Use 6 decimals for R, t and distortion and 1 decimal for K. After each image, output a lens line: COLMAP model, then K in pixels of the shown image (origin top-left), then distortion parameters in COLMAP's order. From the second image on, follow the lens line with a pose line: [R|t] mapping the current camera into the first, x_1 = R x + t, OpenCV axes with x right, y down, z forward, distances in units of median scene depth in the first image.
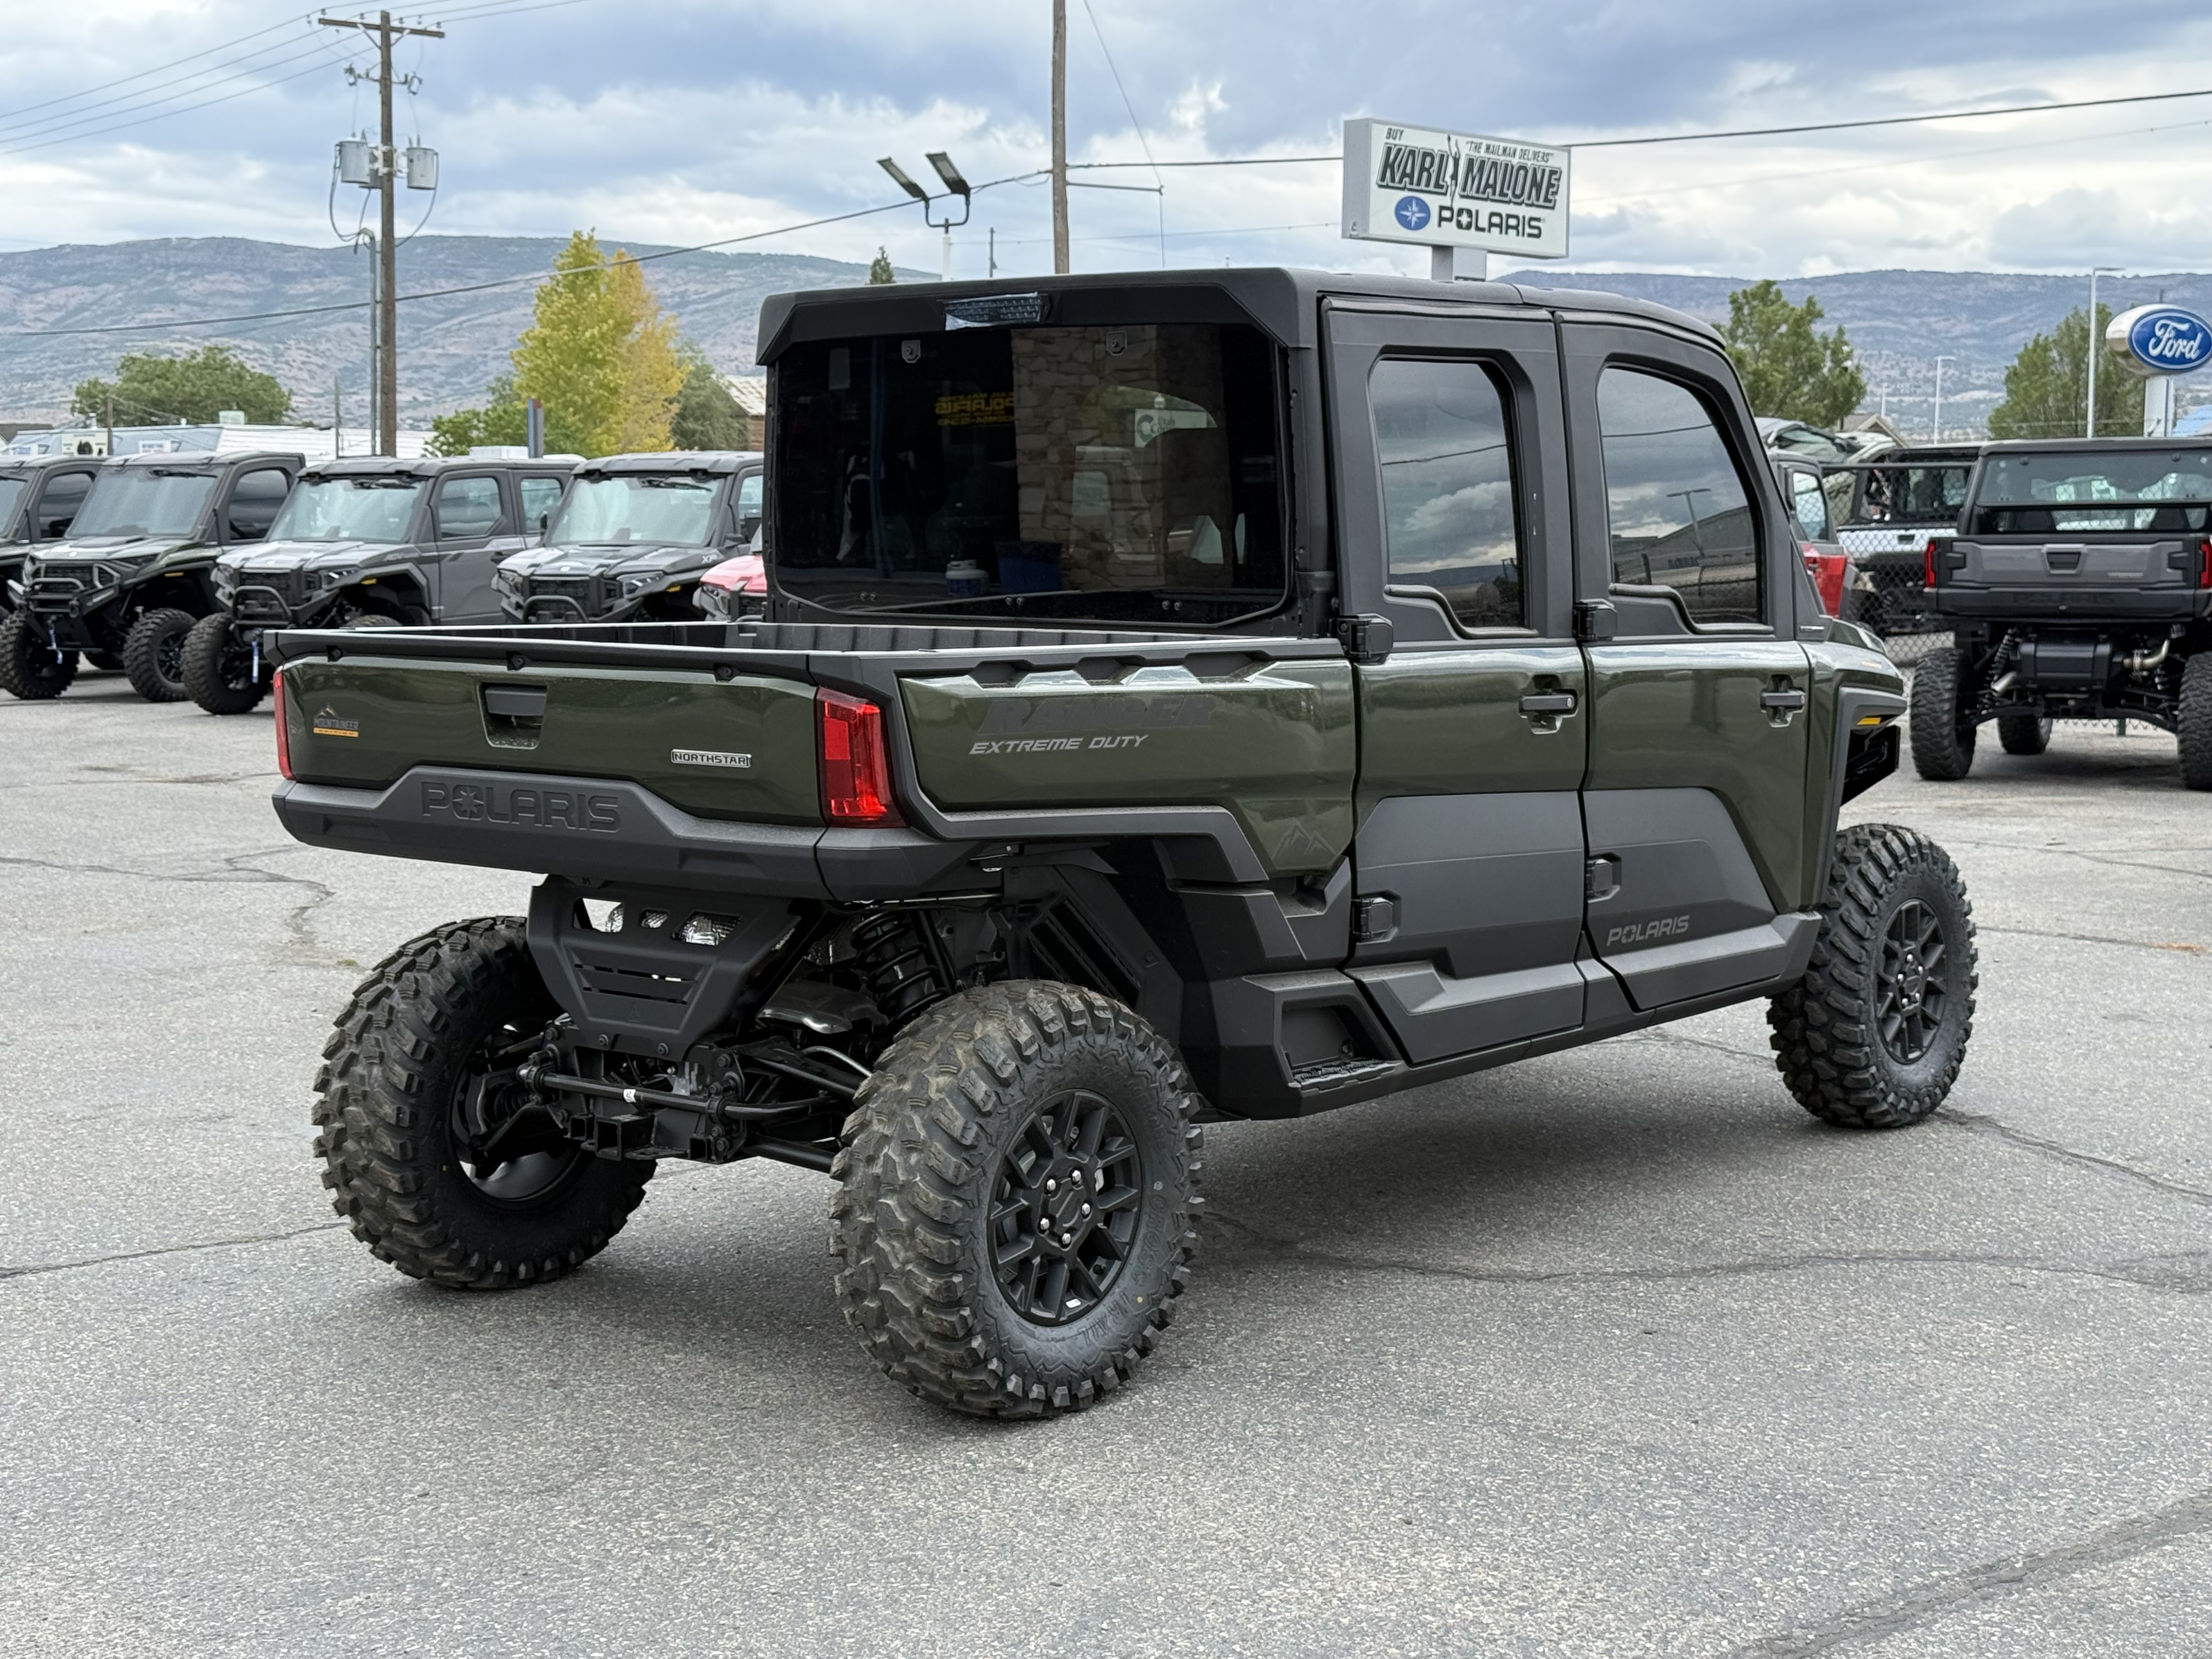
lens RADIAL K [[3118.8, 0, 1162.6], [0, 3118.8, 881.0], [0, 0, 1]] dist [0.100873, 0.000000]
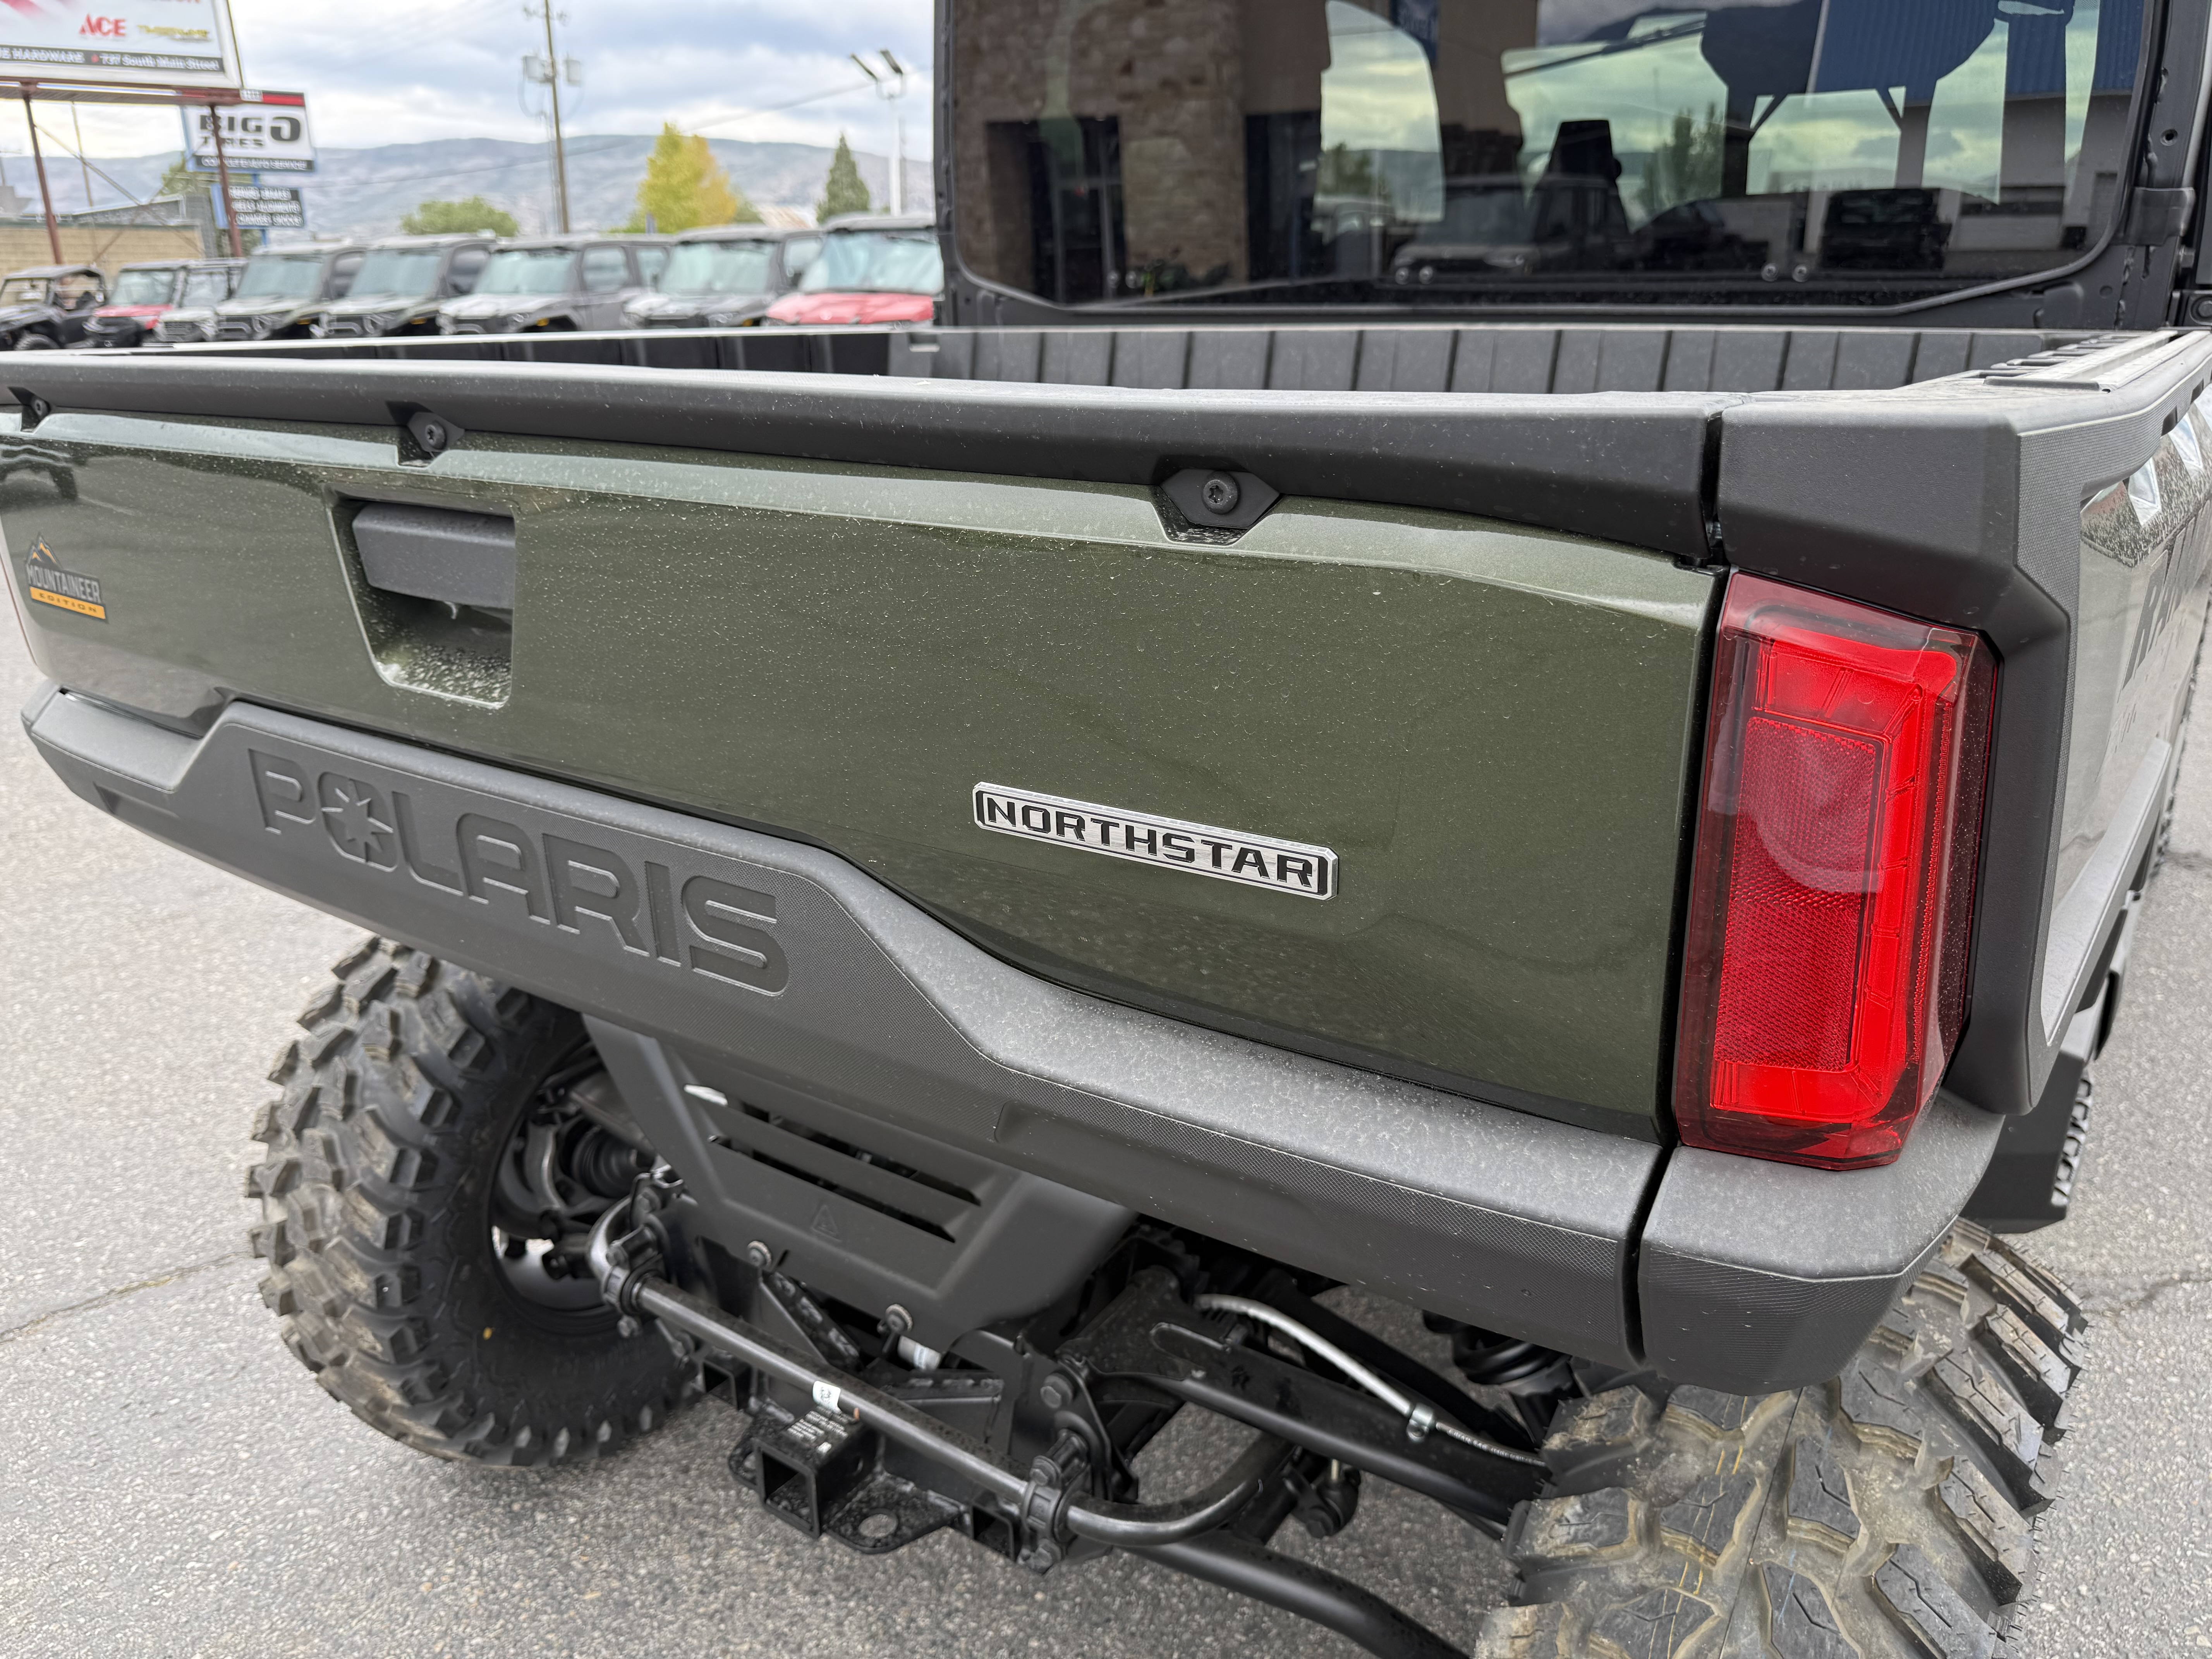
lens RADIAL K [[1560.7, 0, 1123.4], [0, 1560.7, 845.0], [0, 0, 1]] dist [0.029866, -0.049496]
pose [[0.997071, -0.036087, 0.067430, -0.119147], [0.020014, 0.974068, 0.225367, -0.051832], [-0.073814, -0.223357, 0.971938, 0.674948]]
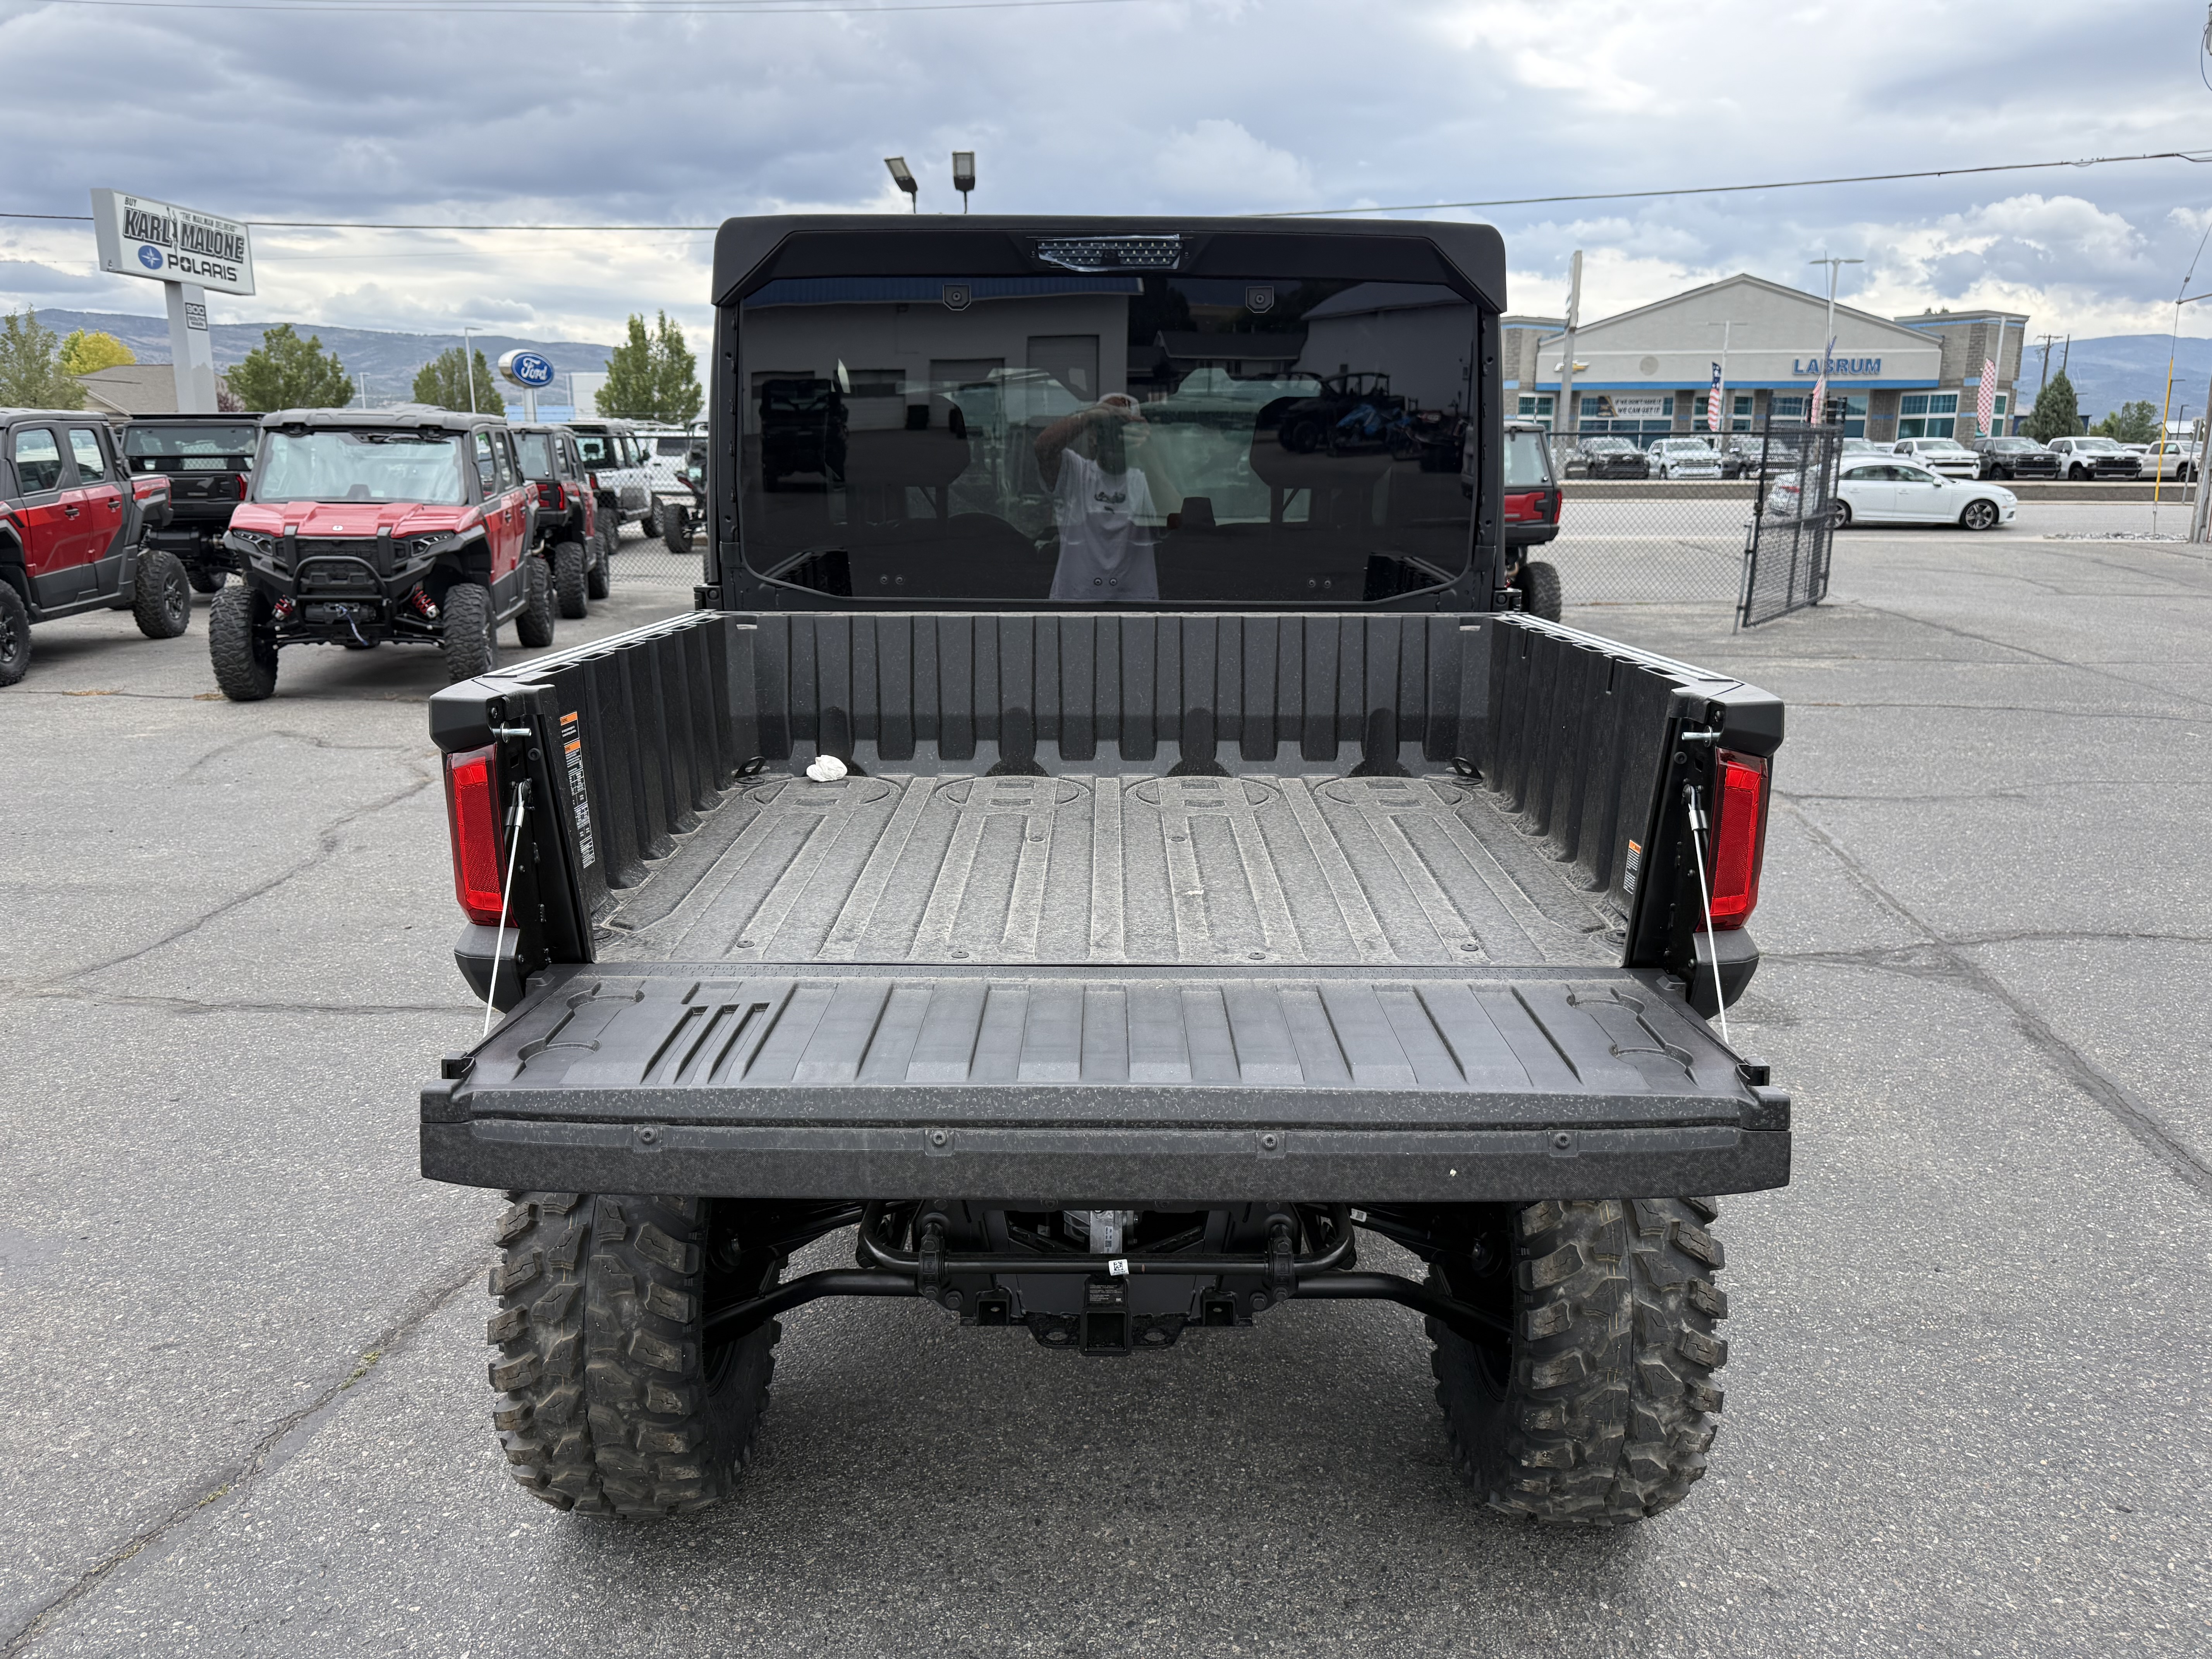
lens RADIAL K [[1560.7, 0, 1101.1], [0, 1560.7, 846.2], [0, 0, 1]] dist [0.029866, -0.049496]
pose [[0.777685, -0.146382, 0.611374, -0.333858], [0.069525, 0.986574, 0.147778, -0.077809], [-0.624798, -0.072419, 0.777421, 0.607199]]
